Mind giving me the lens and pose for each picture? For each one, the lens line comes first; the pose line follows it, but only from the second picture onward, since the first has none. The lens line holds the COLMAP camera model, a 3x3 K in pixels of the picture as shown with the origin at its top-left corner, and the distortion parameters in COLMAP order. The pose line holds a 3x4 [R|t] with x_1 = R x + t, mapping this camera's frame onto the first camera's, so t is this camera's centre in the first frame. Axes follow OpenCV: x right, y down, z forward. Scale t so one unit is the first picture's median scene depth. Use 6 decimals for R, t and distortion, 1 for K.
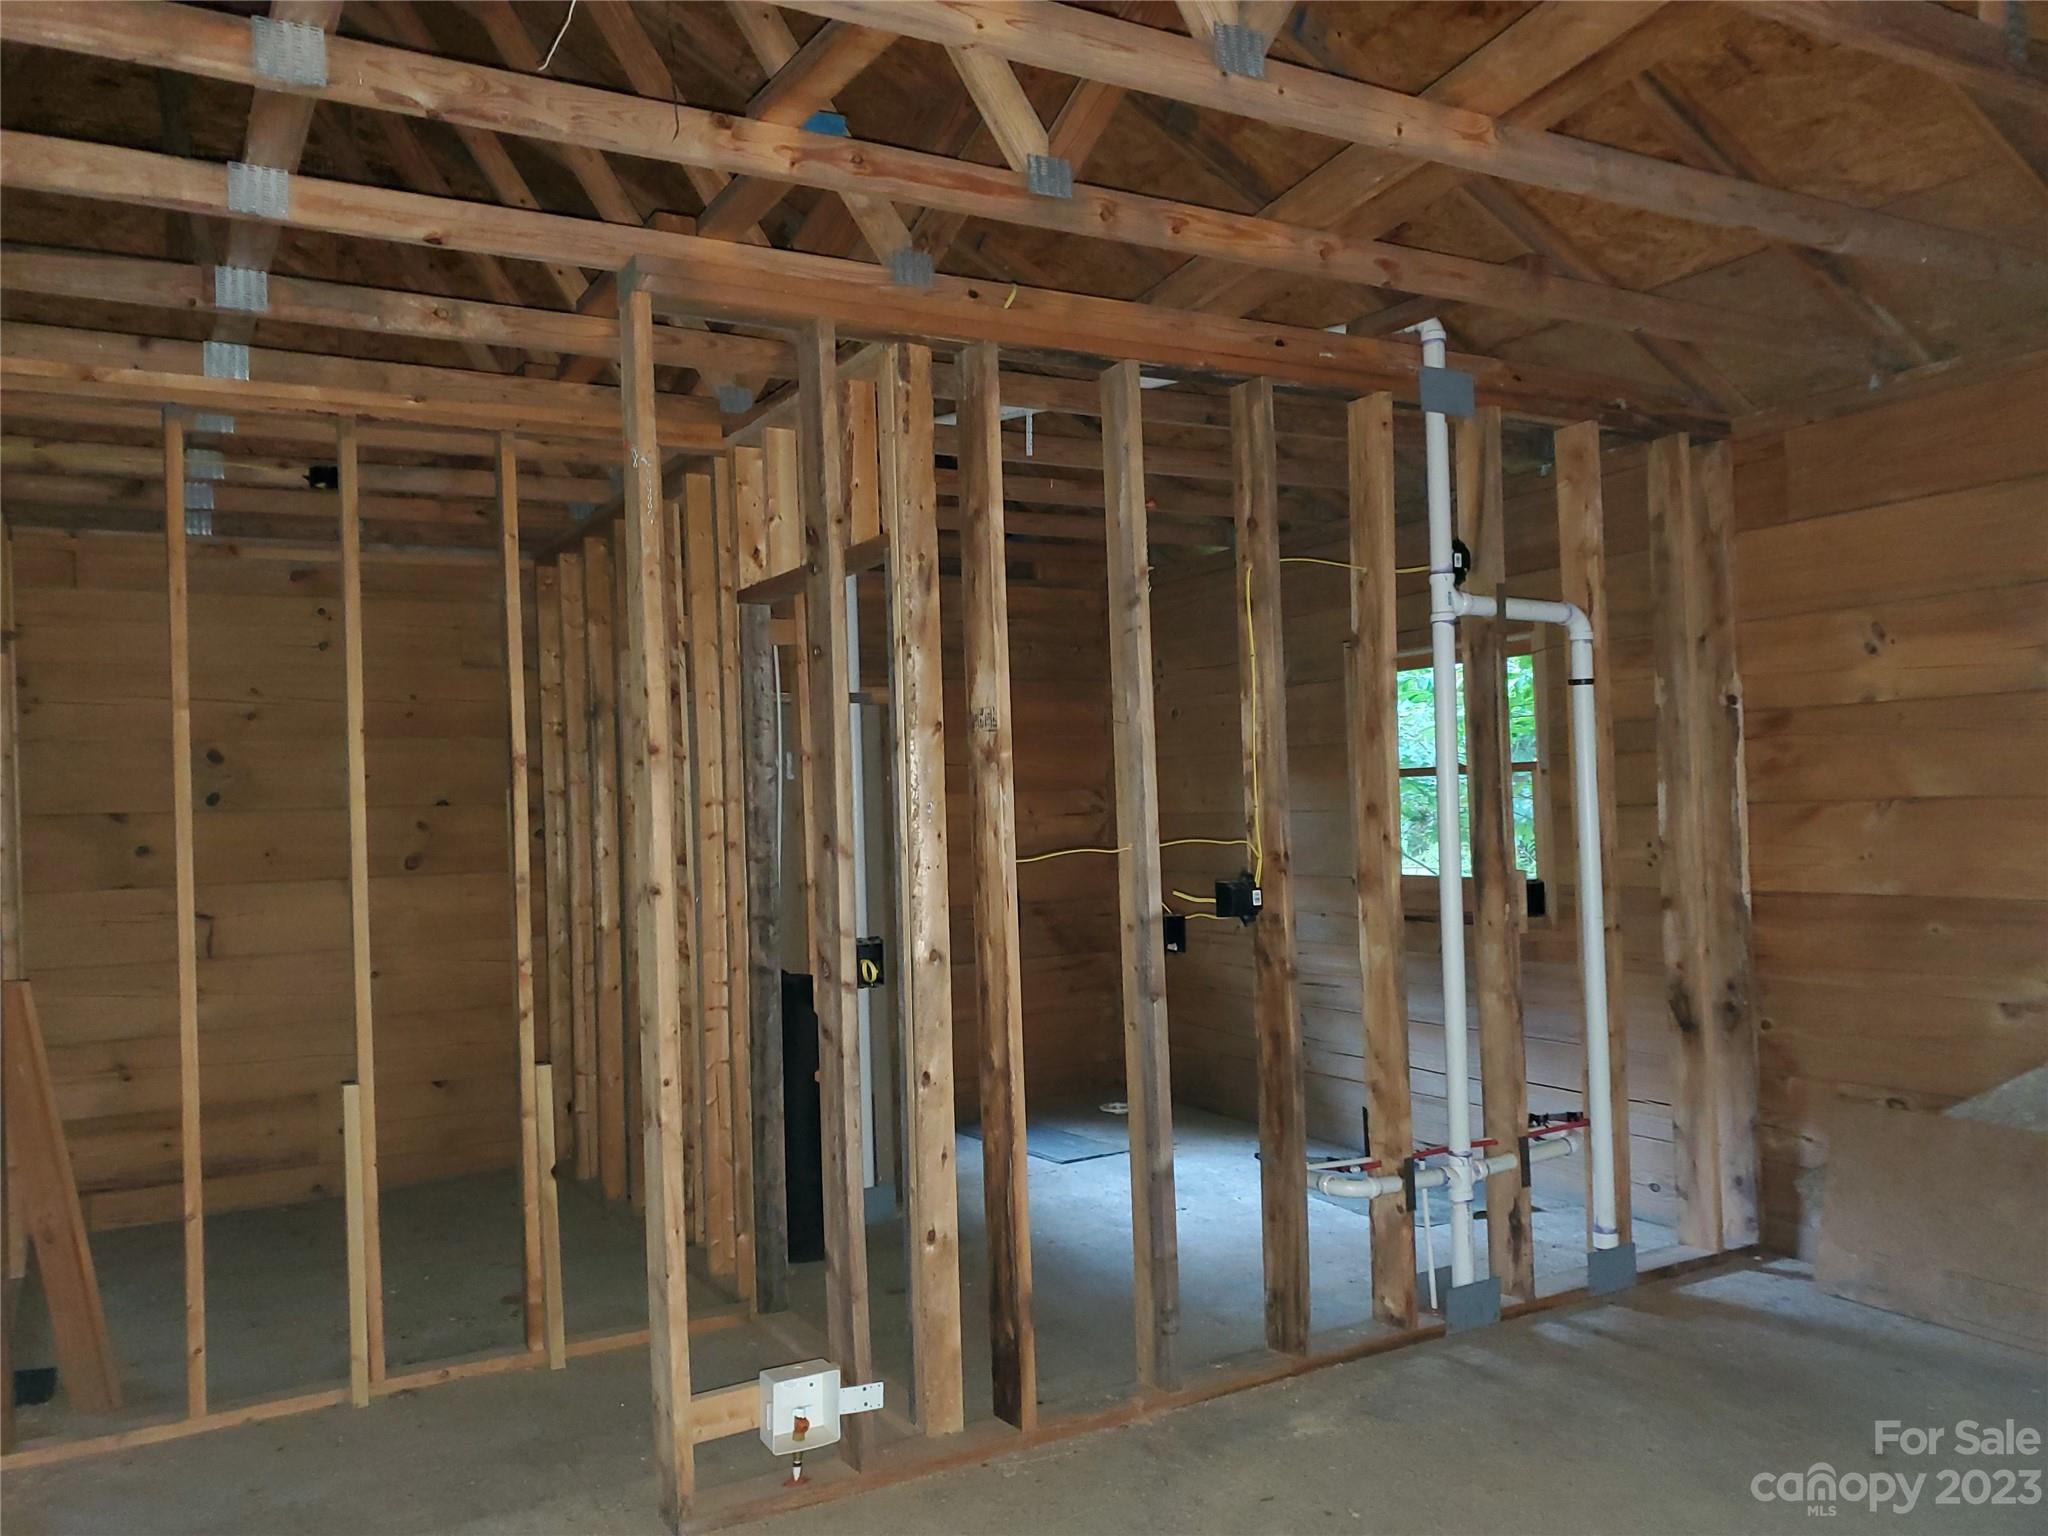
lens RADIAL K [[1562.5, 0, 1020.2], [0, 1562.5, 772.9], [0, 0, 1]] dist [-0.002951, -0.000070]
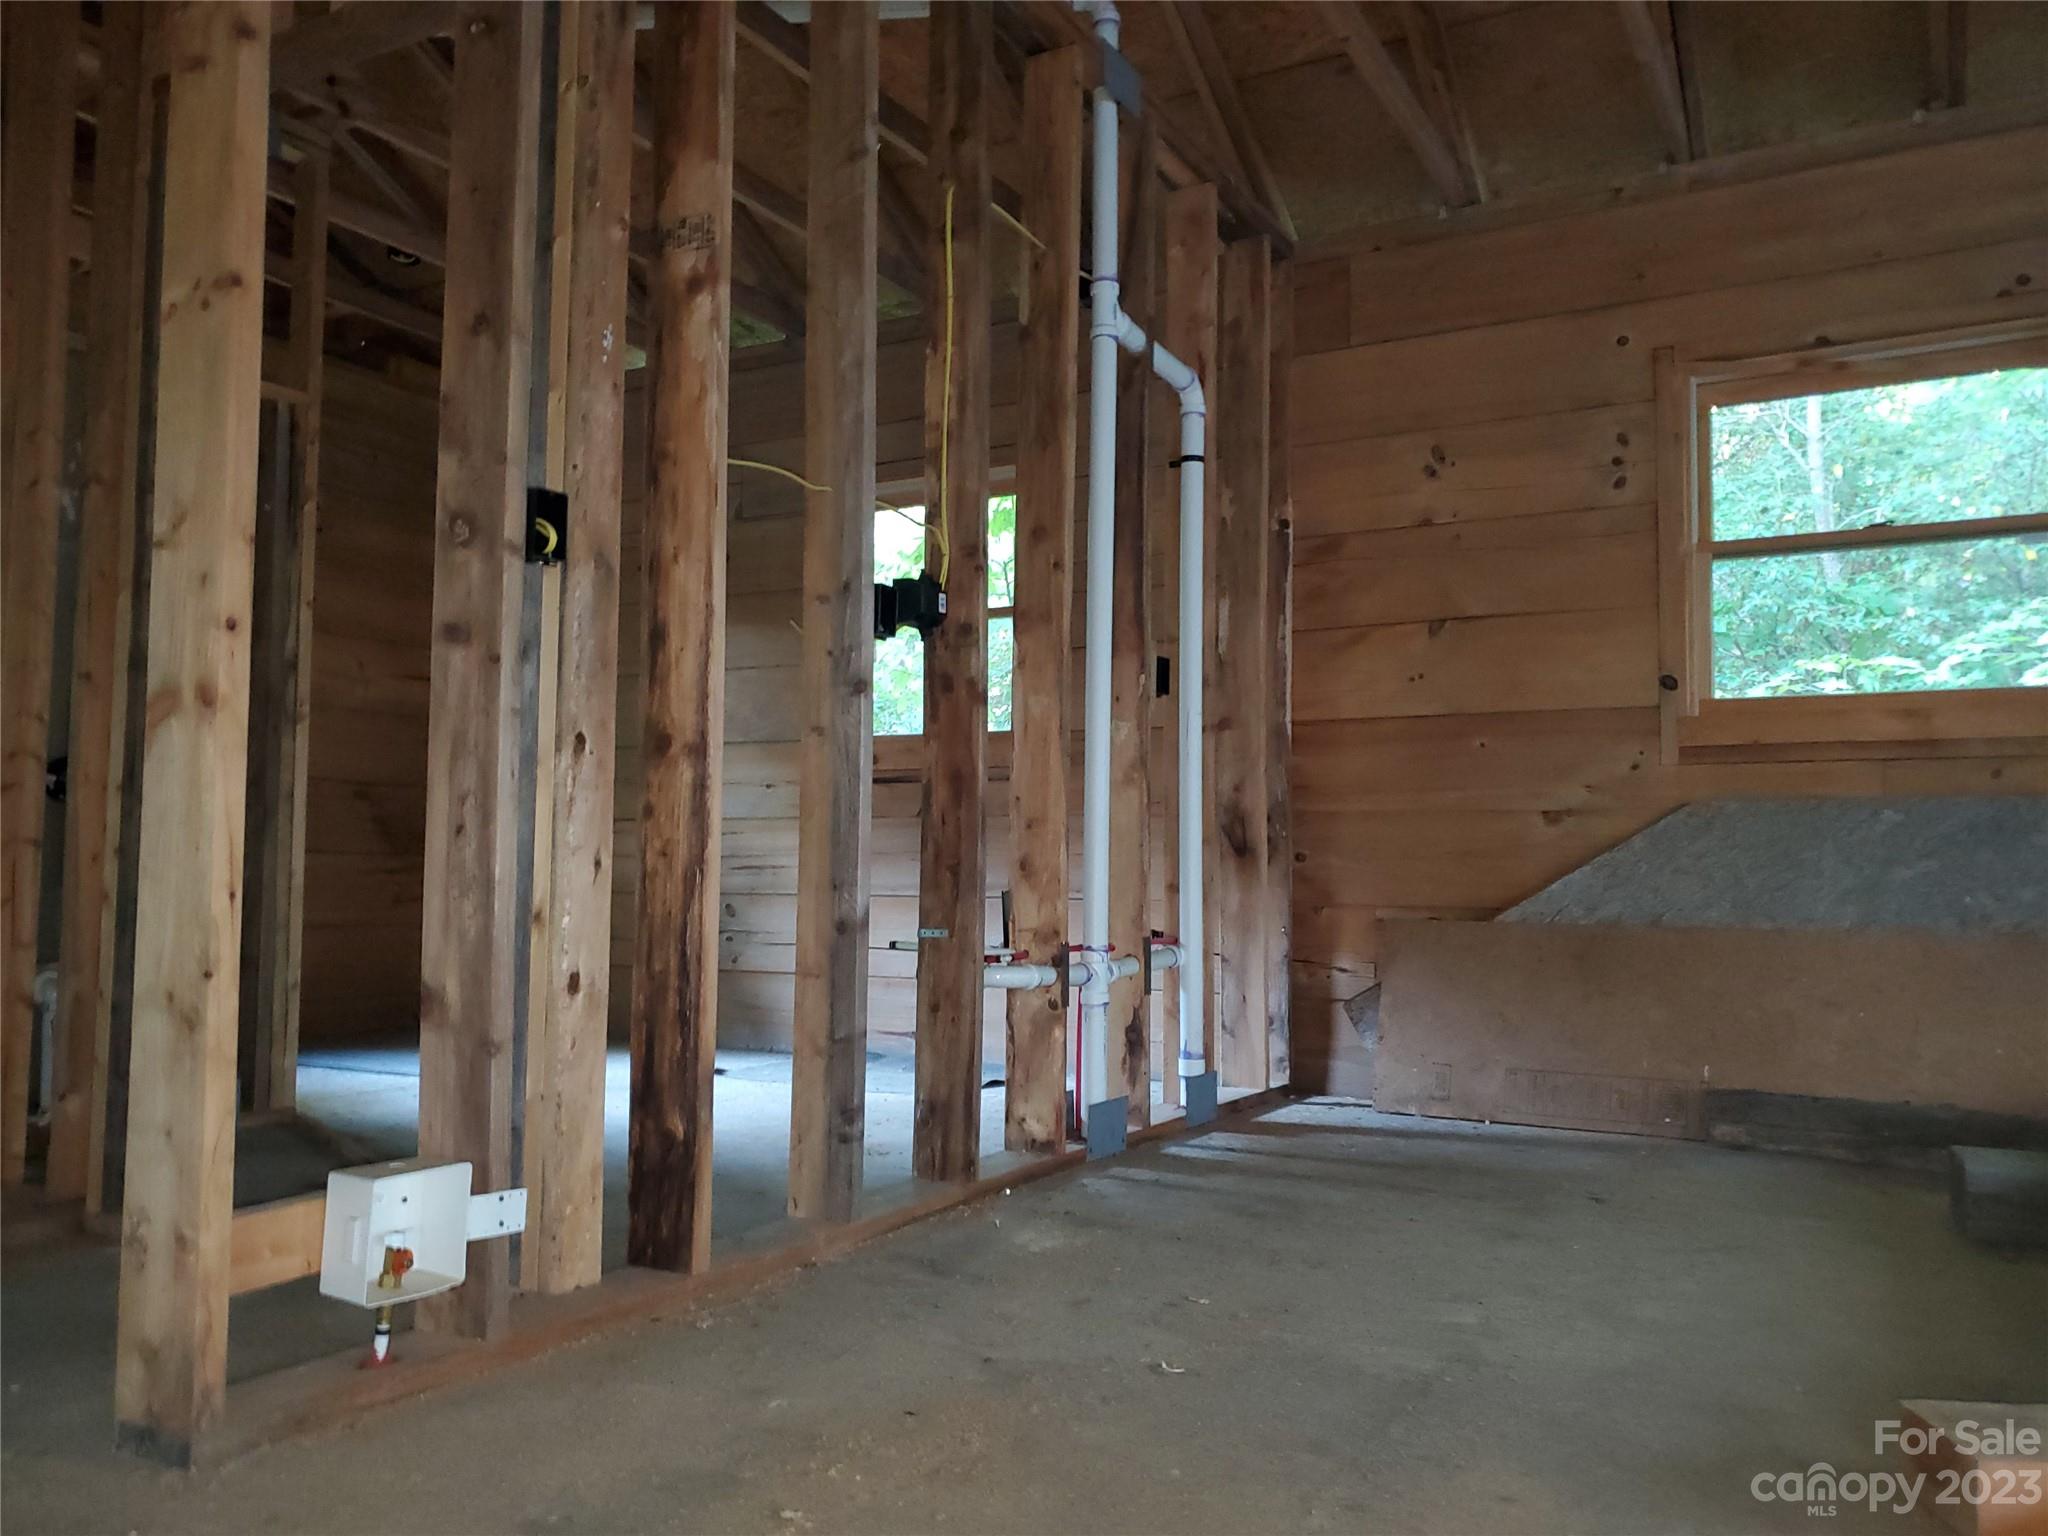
lens RADIAL K [[1562.5, 0, 1023.2], [0, 1562.5, 763.6], [0, 0, 1]] dist [-0.002951, -0.000070]
pose [[0.858732, 0.074032, 0.507049, -0.183036], [-0.048440, 0.996805, -0.063501, 0.188014], [-0.510130, 0.029969, 0.859575, 0.270514]]
